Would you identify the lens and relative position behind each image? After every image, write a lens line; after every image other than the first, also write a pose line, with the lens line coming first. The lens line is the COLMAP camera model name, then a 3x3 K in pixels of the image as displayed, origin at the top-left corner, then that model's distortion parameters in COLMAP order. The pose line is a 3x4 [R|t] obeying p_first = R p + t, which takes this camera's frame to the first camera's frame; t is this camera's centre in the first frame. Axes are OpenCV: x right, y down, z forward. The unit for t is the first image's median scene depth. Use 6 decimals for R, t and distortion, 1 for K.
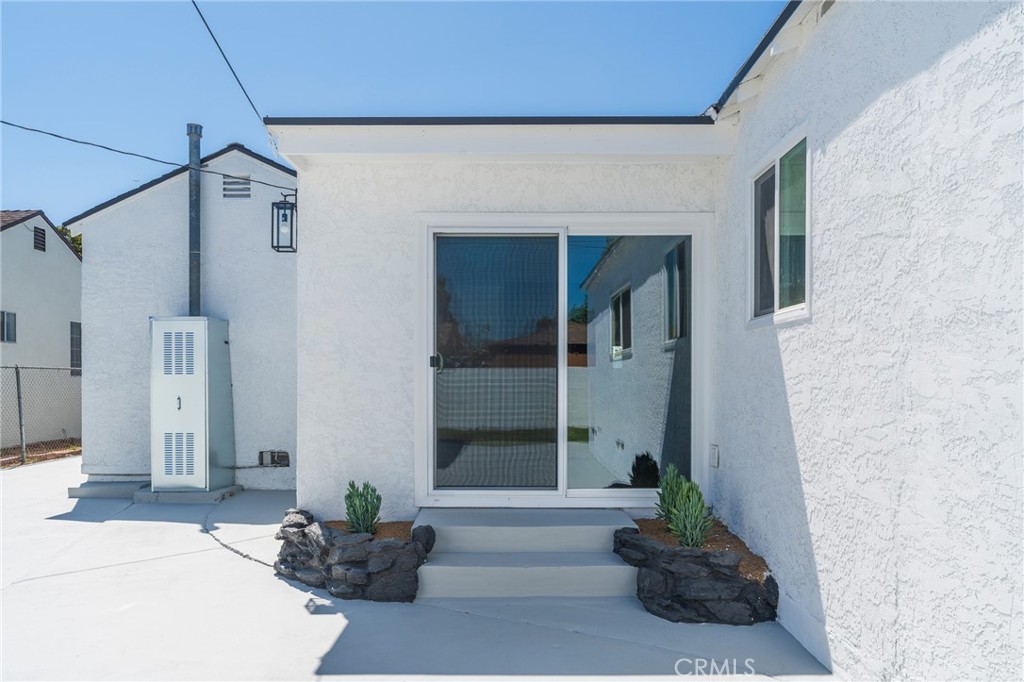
lens RADIAL K [[713.3, 0, 518.4], [0, 713.3, 397.3], [0, 0, 1]] dist [-0.001243, -0.001065]
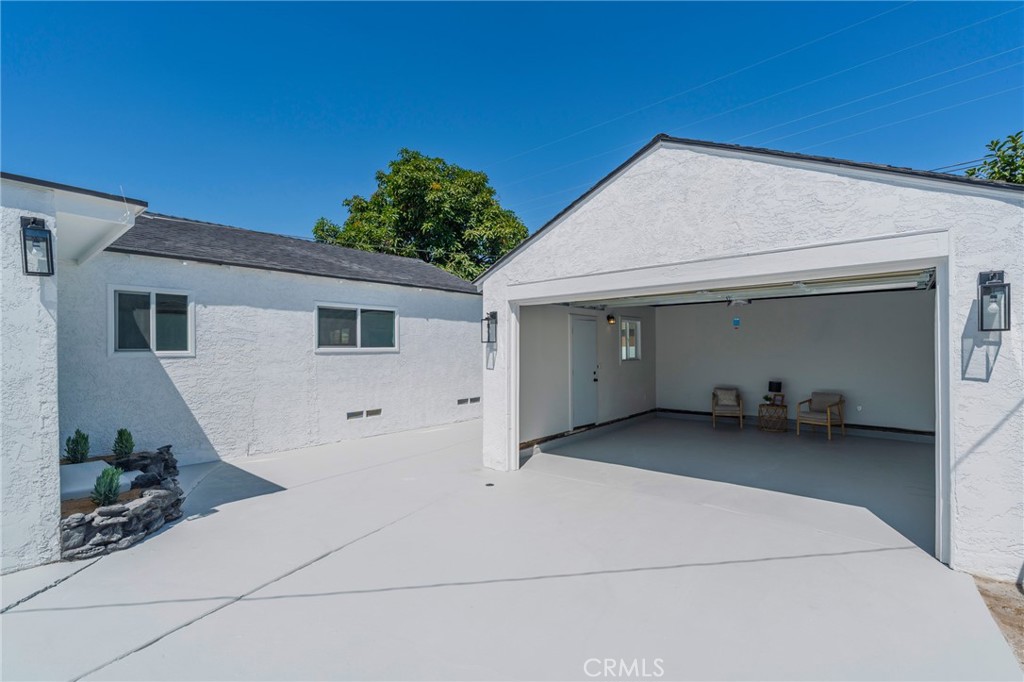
lens RADIAL K [[458.8, 0, 511.1], [0, 458.8, 345.8], [0, 0, 1]] dist [-0.003701, 0.001921]
pose [[-0.754163, 0.012157, 0.656574, -1.287690], [0.024019, 0.999670, 0.009079, -0.095433], [-0.656247, 0.022617, -0.754207, 1.070863]]
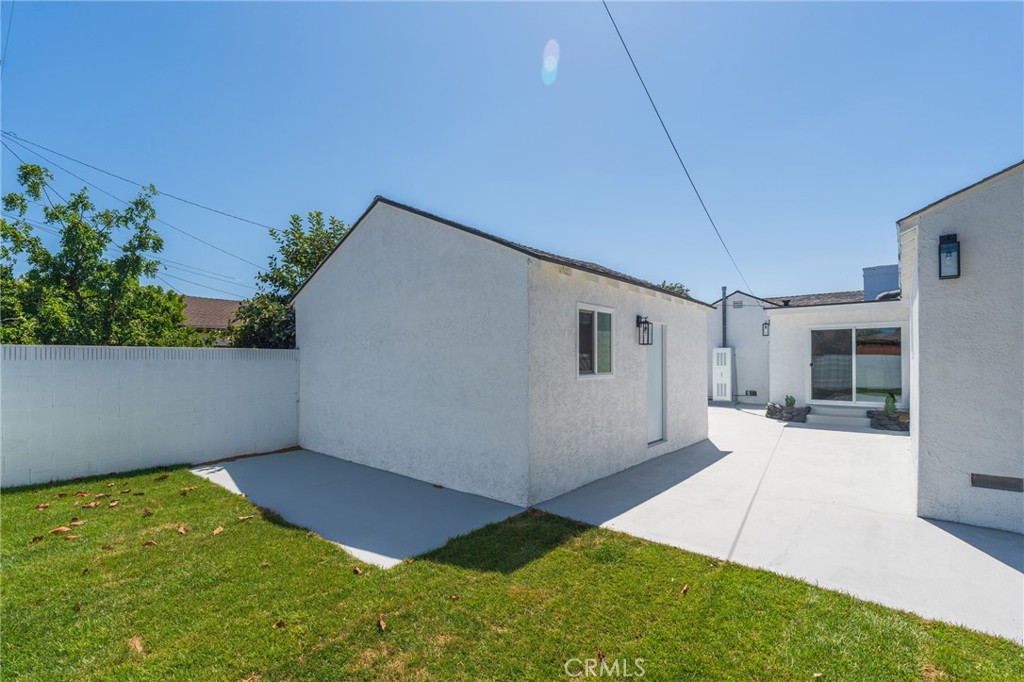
lens RADIAL K [[458.8, 0, 518.8], [0, 458.8, 354.9], [0, 0, 1]] dist [-0.003701, 0.001921]
pose [[0.762017, -0.010714, -0.647468, 0.260533], [-0.008621, 0.999607, -0.026687, -0.024380], [0.647500, 0.025917, 0.761625, -1.762807]]
